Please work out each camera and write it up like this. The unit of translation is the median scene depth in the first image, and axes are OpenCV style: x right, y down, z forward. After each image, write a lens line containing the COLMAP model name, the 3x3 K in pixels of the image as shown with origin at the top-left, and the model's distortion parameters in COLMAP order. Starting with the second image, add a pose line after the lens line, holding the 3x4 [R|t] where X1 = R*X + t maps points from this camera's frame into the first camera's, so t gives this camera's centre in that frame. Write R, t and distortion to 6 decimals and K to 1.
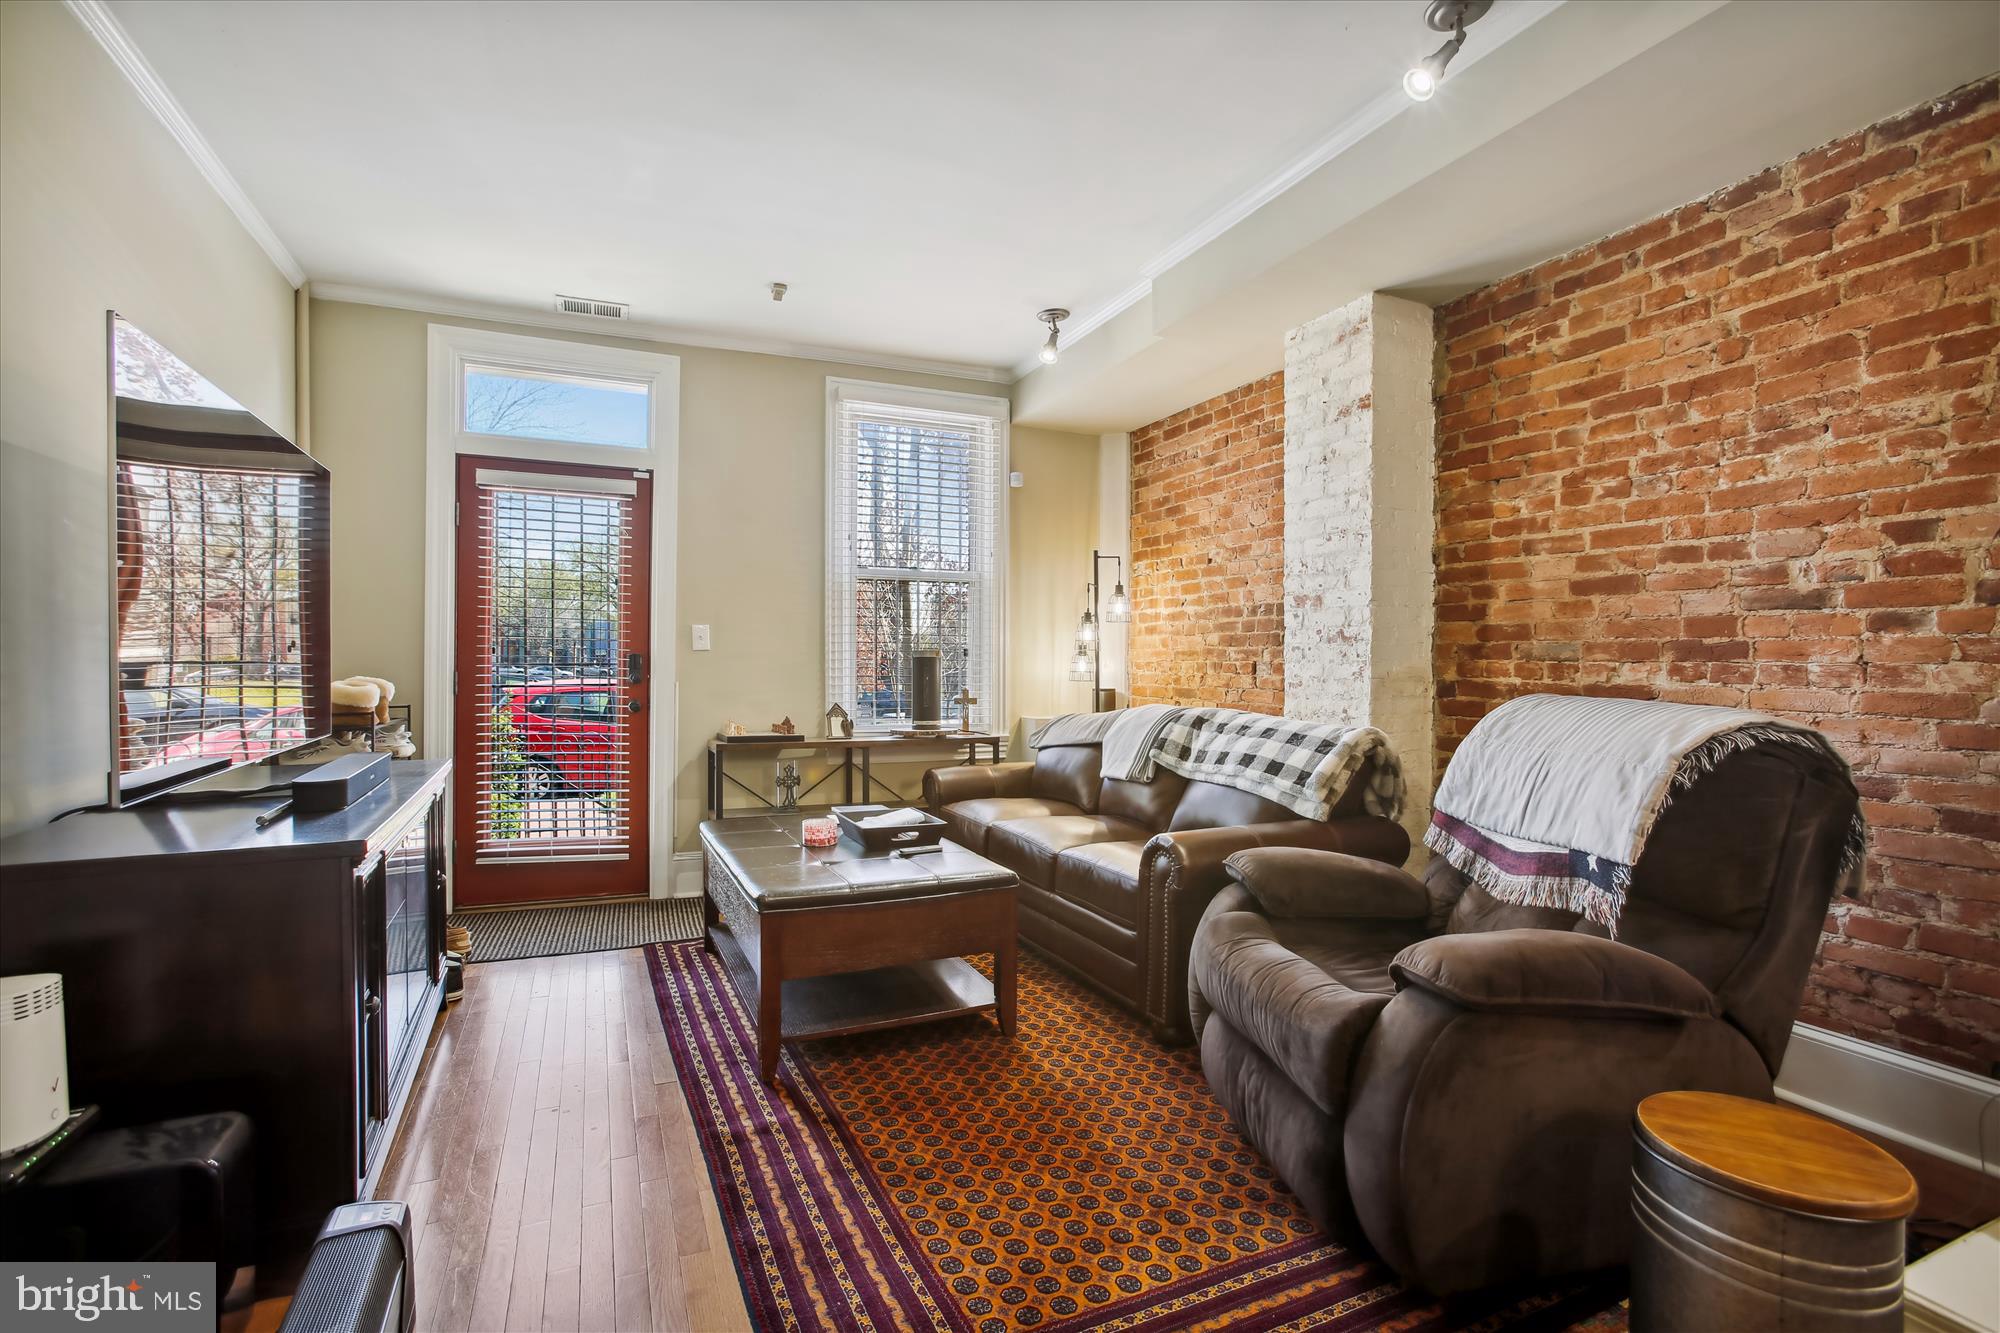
lens RADIAL K [[914.7, 0, 988.6], [0, 914.7, 667.8], [0, 0, 1]] dist [-0.006308, 0.002057]
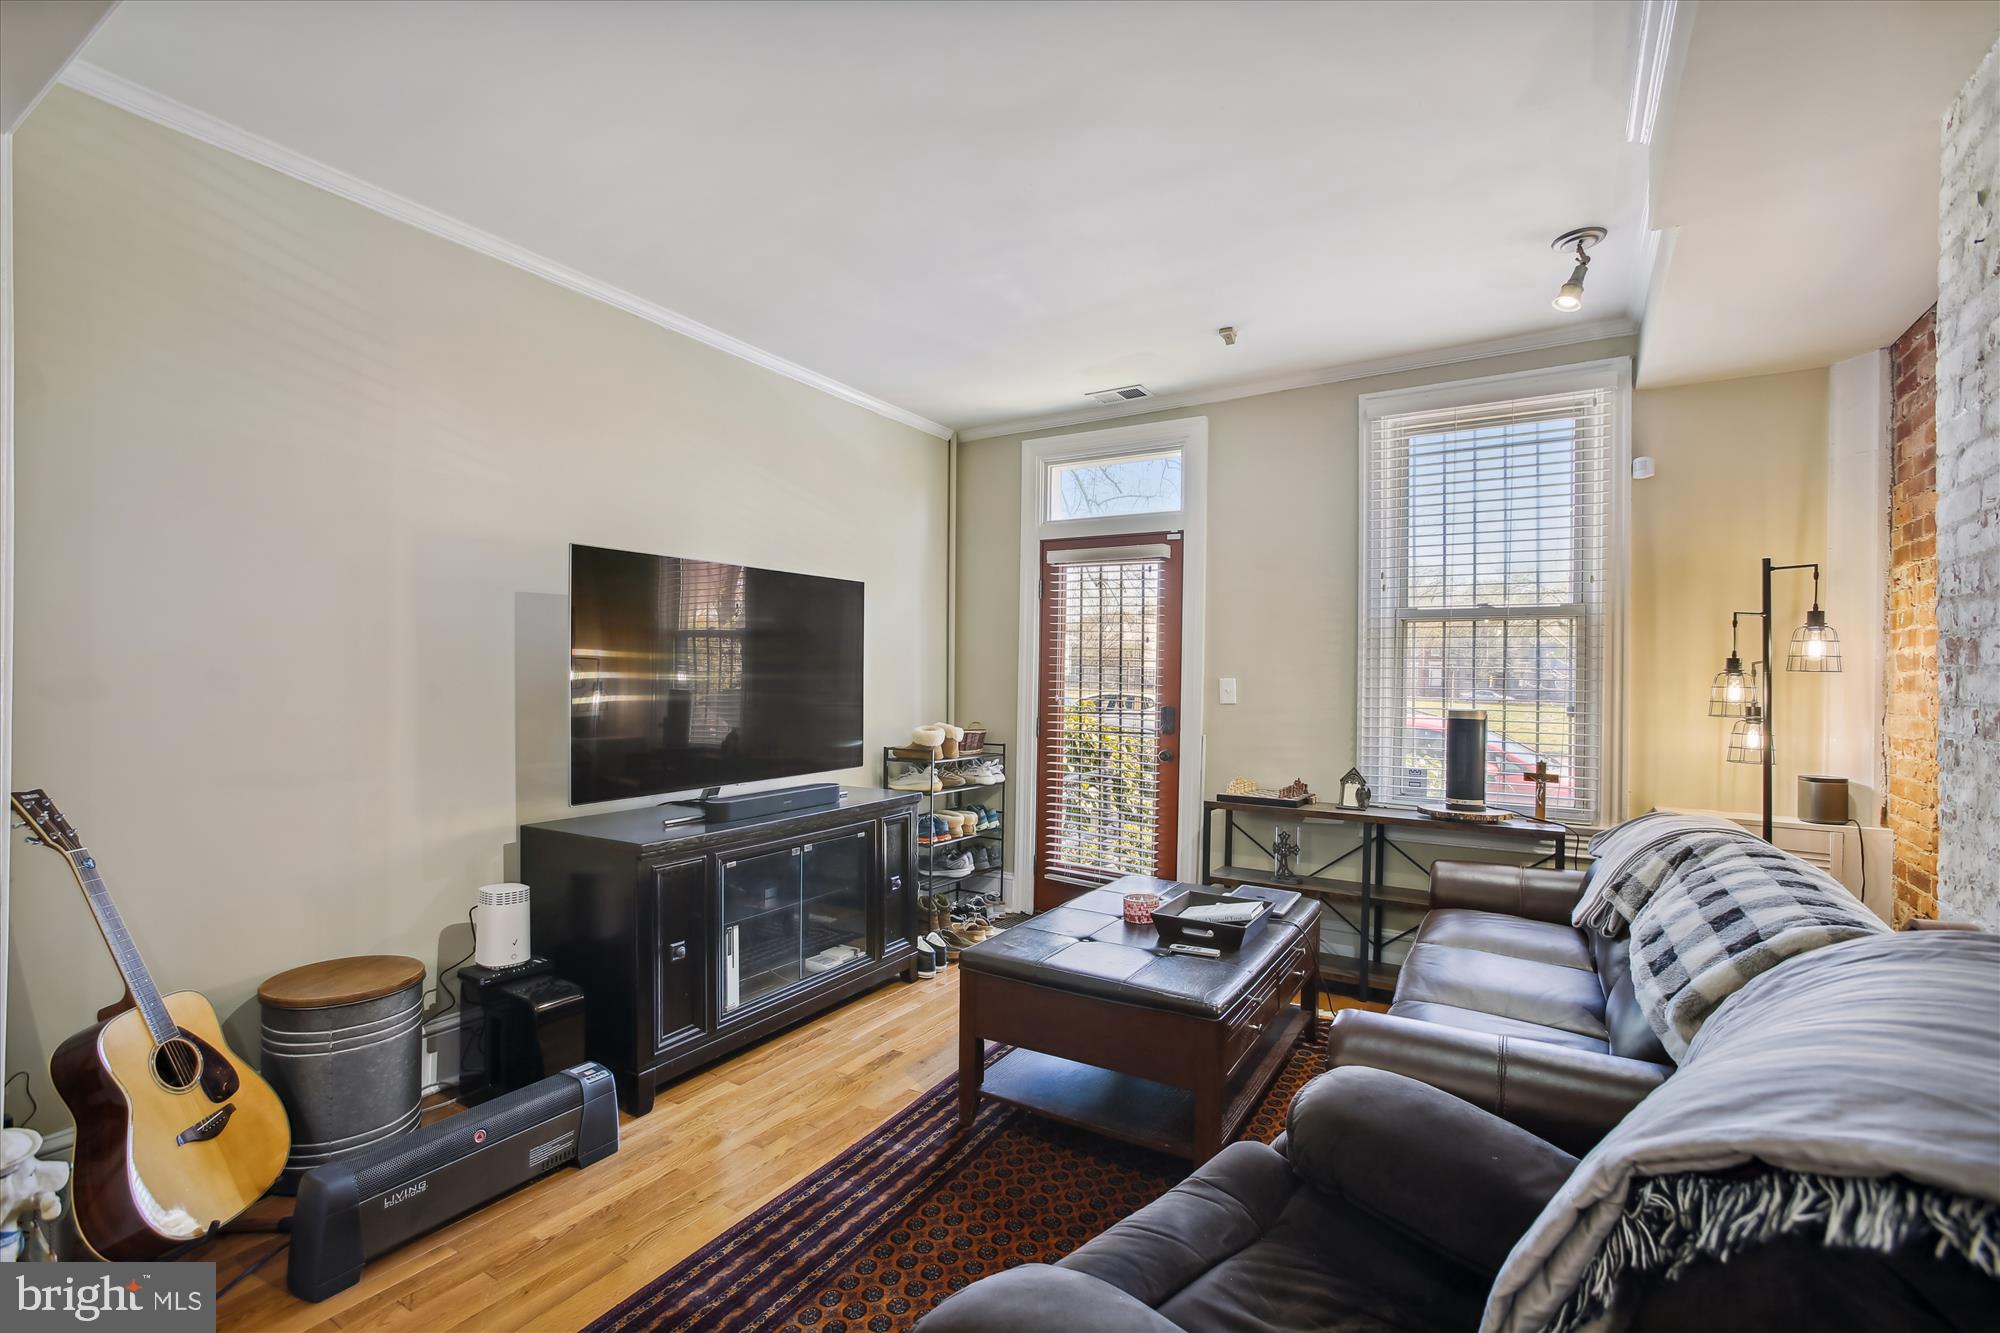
lens RADIAL K [[914.7, 0, 995.2], [0, 914.7, 674.0], [0, 0, 1]] dist [-0.006308, 0.002057]
pose [[0.563176, 0.000597, -0.826336, 0.372708], [-0.017417, 0.999786, -0.011148, -0.035968], [0.826153, 0.020671, 0.563066, 0.233639]]
